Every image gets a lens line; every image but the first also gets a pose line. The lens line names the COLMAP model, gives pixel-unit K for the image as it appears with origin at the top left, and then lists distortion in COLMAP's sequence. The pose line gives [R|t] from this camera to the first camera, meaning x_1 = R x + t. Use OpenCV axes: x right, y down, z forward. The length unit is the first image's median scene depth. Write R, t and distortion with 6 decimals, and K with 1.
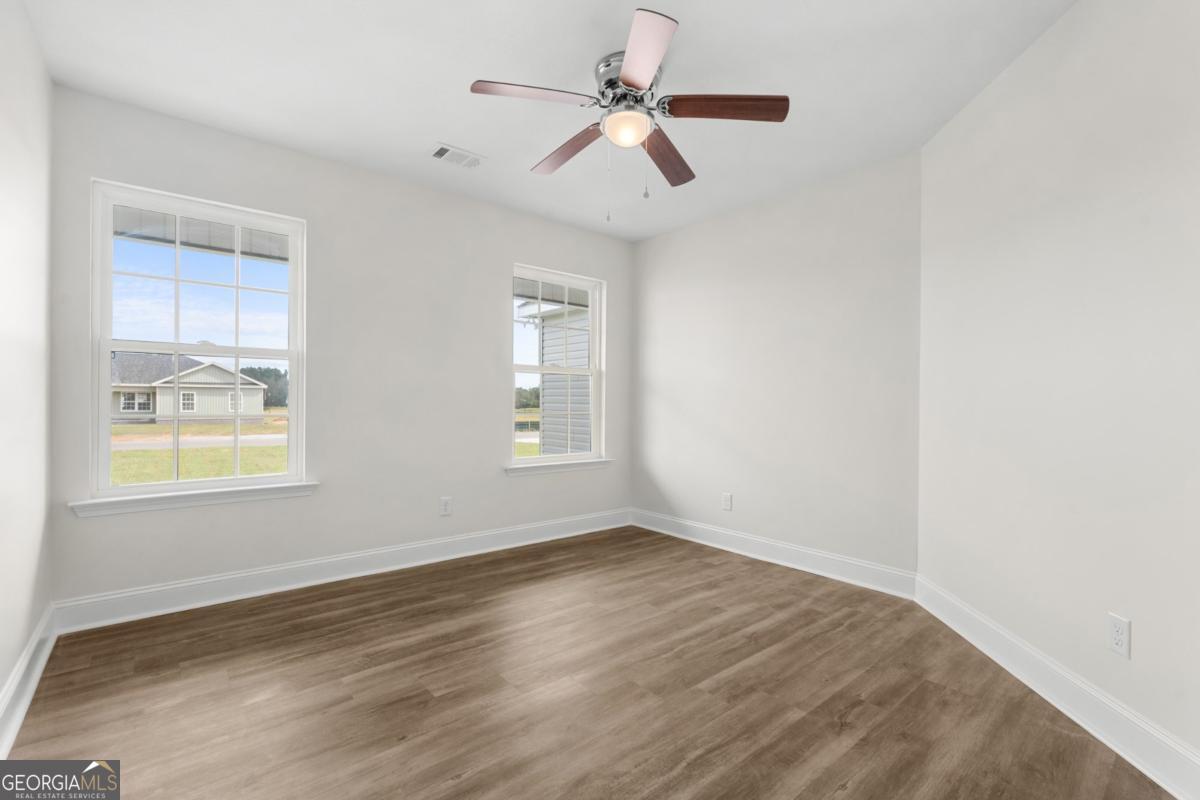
lens RADIAL K [[536.8, 0, 596.4], [0, 536.8, 401.8], [0, 0, 1]] dist [-0.001458, -0.000175]
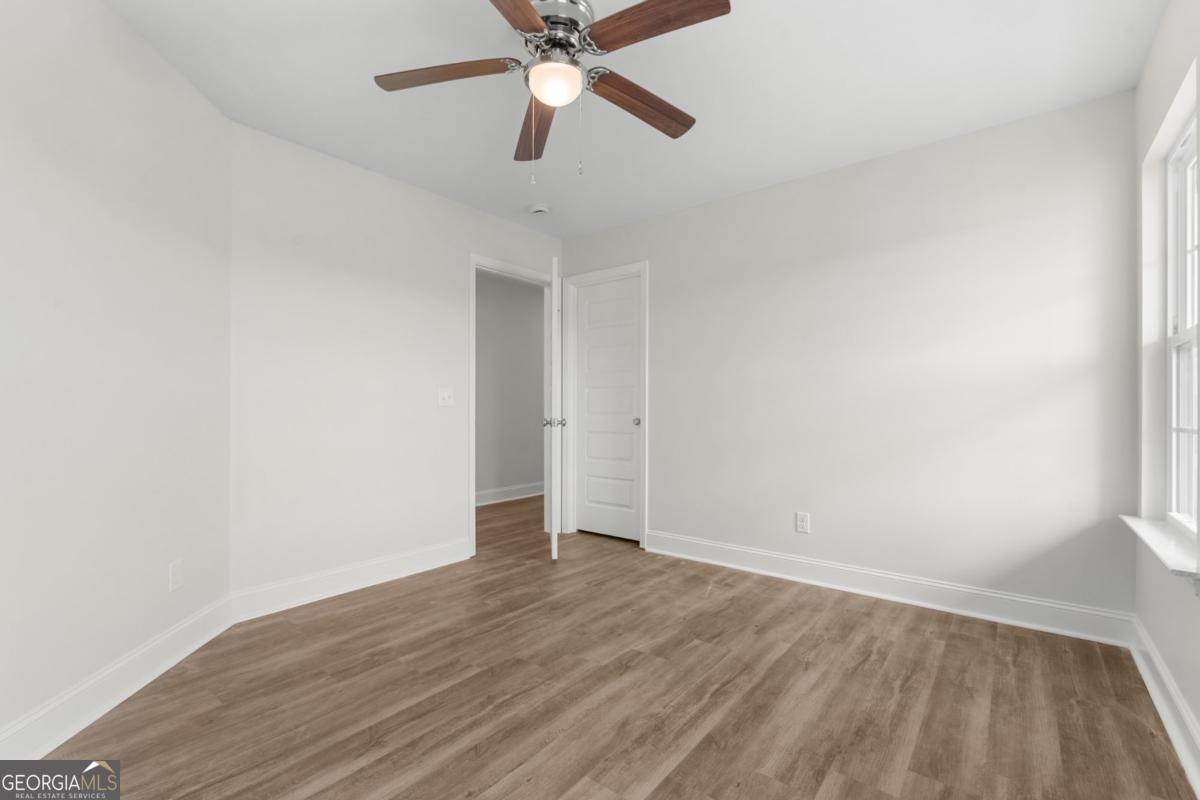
lens RADIAL K [[536.8, 0, 596.4], [0, 536.8, 401.8], [0, 0, 1]] dist [-0.001458, -0.000175]
pose [[-0.979903, -0.012760, -0.199068, 0.169440], [-0.010345, 0.999860, -0.013167, 0.006096], [0.199208, -0.010843, -0.979897, 1.956891]]
